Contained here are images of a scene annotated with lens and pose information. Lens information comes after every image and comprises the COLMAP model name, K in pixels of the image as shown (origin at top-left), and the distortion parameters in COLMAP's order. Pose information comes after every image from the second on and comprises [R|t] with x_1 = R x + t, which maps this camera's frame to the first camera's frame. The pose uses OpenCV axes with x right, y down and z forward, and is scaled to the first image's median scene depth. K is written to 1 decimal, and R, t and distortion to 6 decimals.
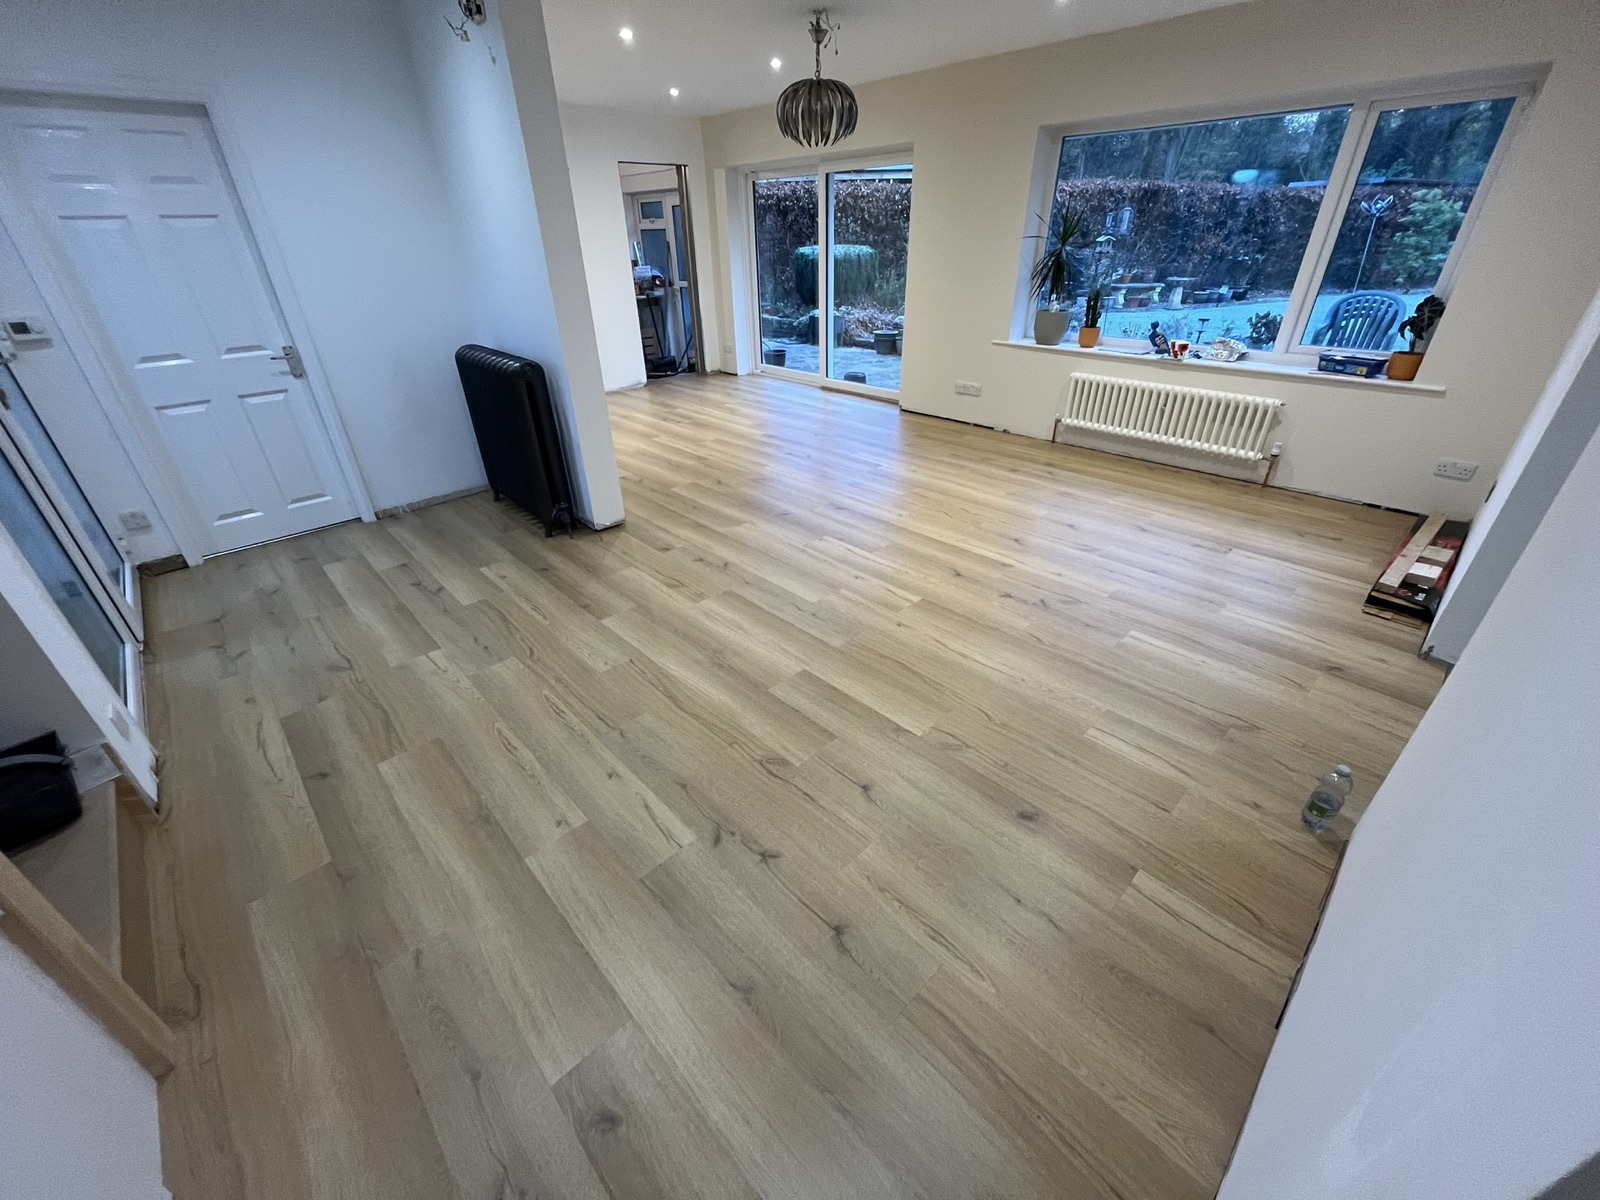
lens RADIAL K [[642.5, 0, 795.6], [0, 642.5, 604.0], [0, 0, 1]] dist [-0.001050, -0.000805]
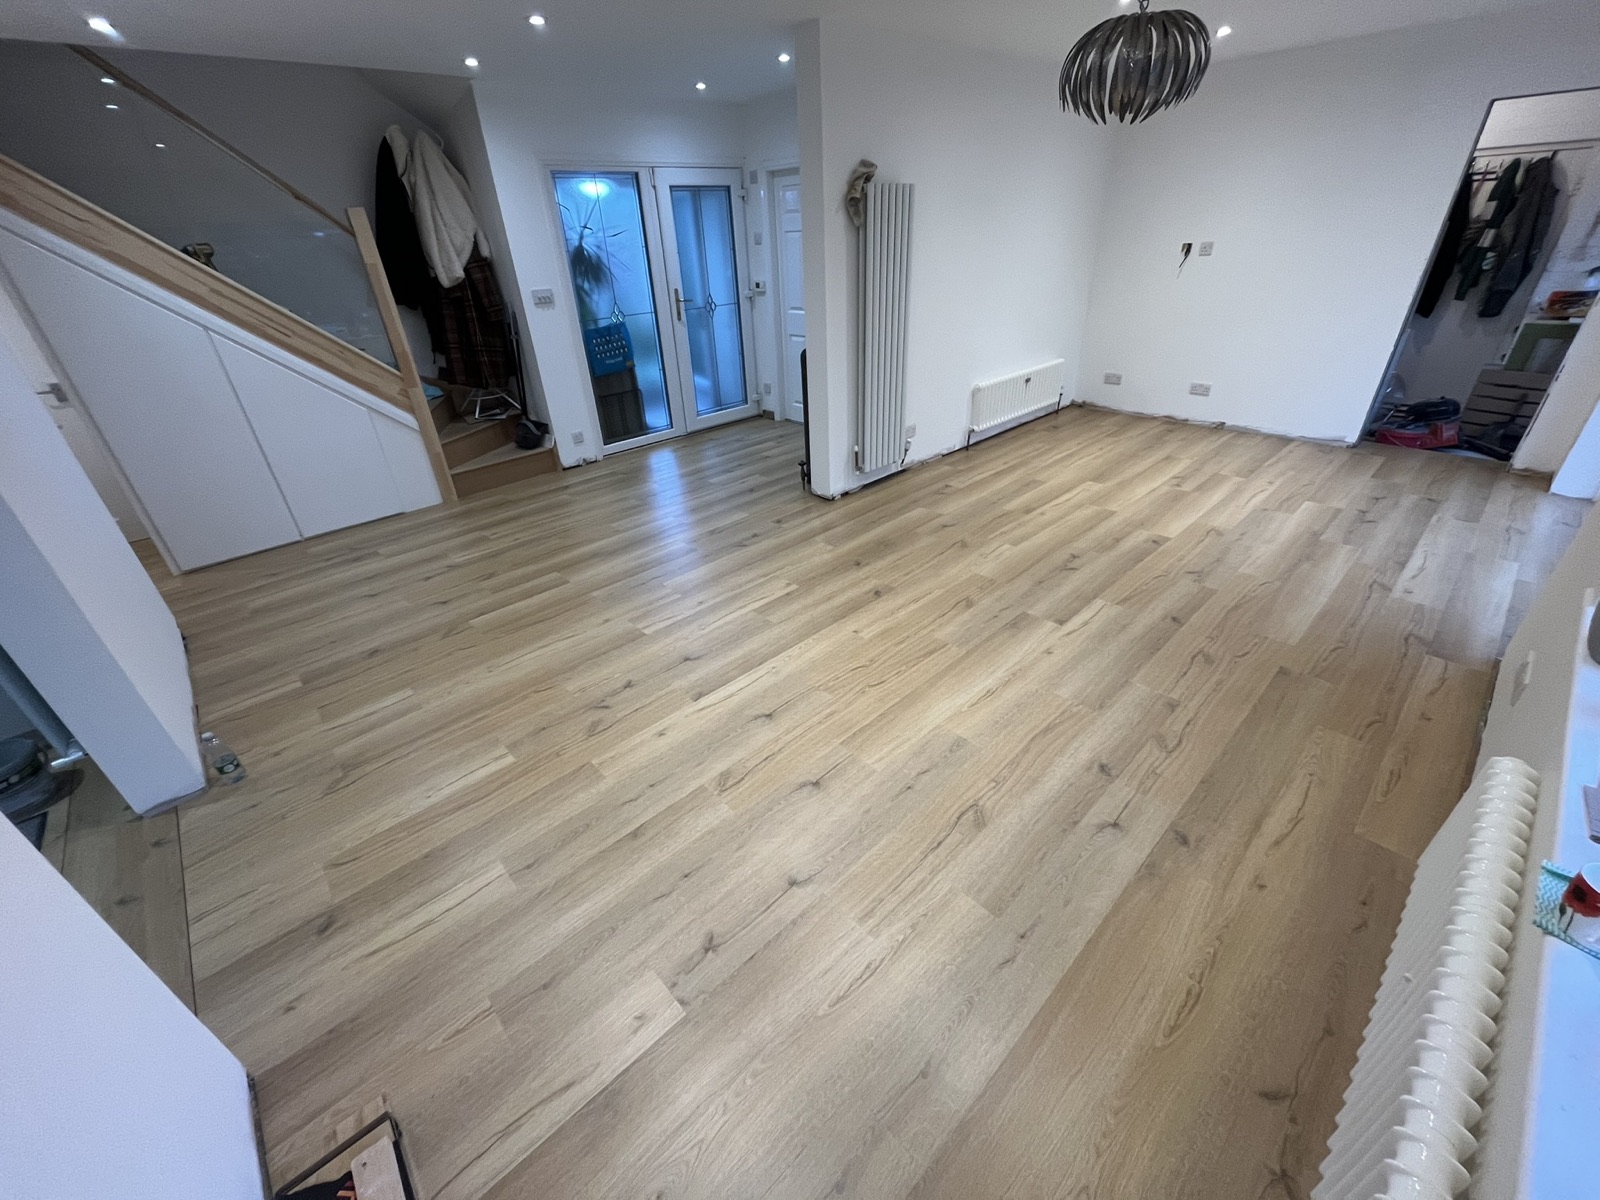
lens RADIAL K [[644.5, 0, 797.5], [0, 644.5, 608.2], [0, 0, 1]] dist [-0.001087, -0.000309]
pose [[-0.016948, 0.527576, -0.849339, 0.927340], [-0.459600, 0.750288, 0.475221, -0.568097], [0.887964, 0.398410, 0.229758, 0.852644]]
